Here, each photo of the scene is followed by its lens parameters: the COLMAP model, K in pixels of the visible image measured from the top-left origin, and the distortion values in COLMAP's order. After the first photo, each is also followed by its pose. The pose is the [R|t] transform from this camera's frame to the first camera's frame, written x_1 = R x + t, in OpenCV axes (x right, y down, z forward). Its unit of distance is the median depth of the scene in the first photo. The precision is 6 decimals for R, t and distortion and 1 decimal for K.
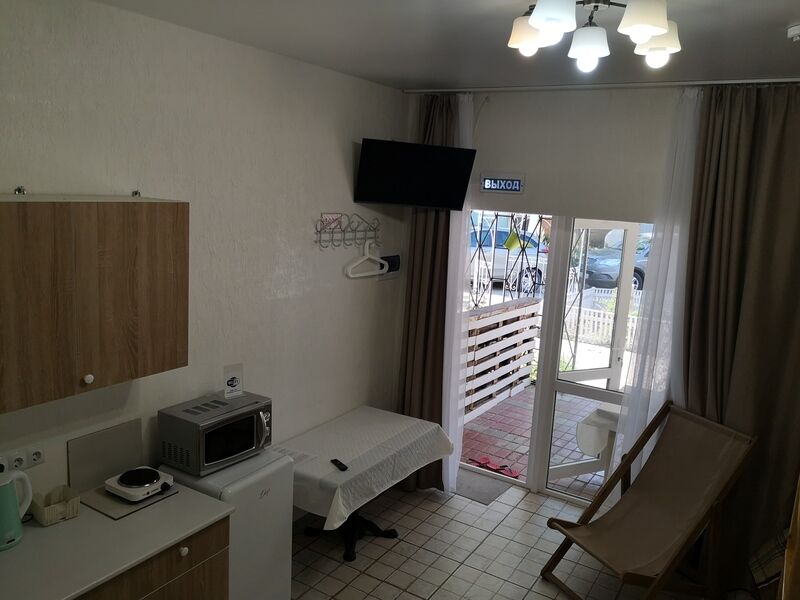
lens RADIAL K [[642.5, 0, 400.0], [0, 642.5, 300.0], [0, 0, 1]] dist [0.002935, -0.000061]
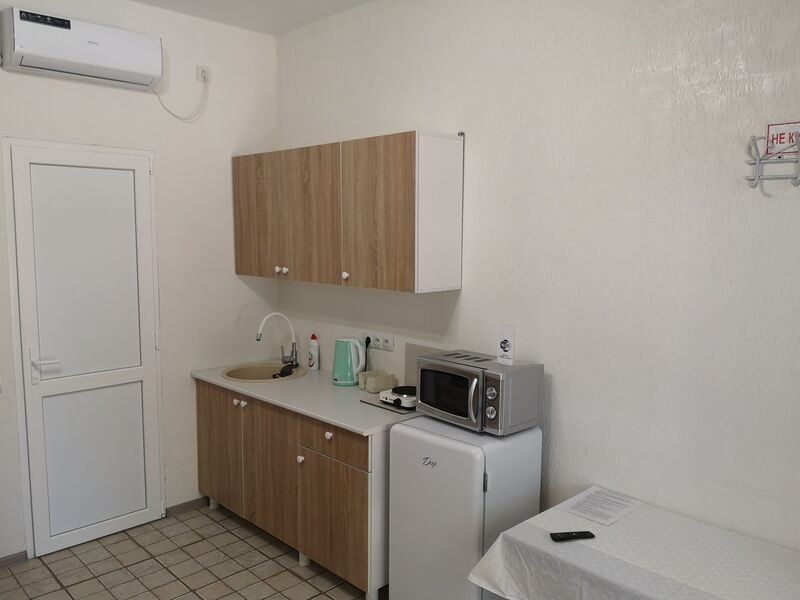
lens RADIAL K [[642.5, 0, 400.0], [0, 642.5, 300.0], [0, 0, 1]] dist [0.002935, -0.000061]
pose [[-0.238234, 0.051957, -0.969817, 0.710087], [-0.189628, 0.976861, 0.098917, 0.017479], [0.952515, 0.207470, -0.222869, 1.289854]]
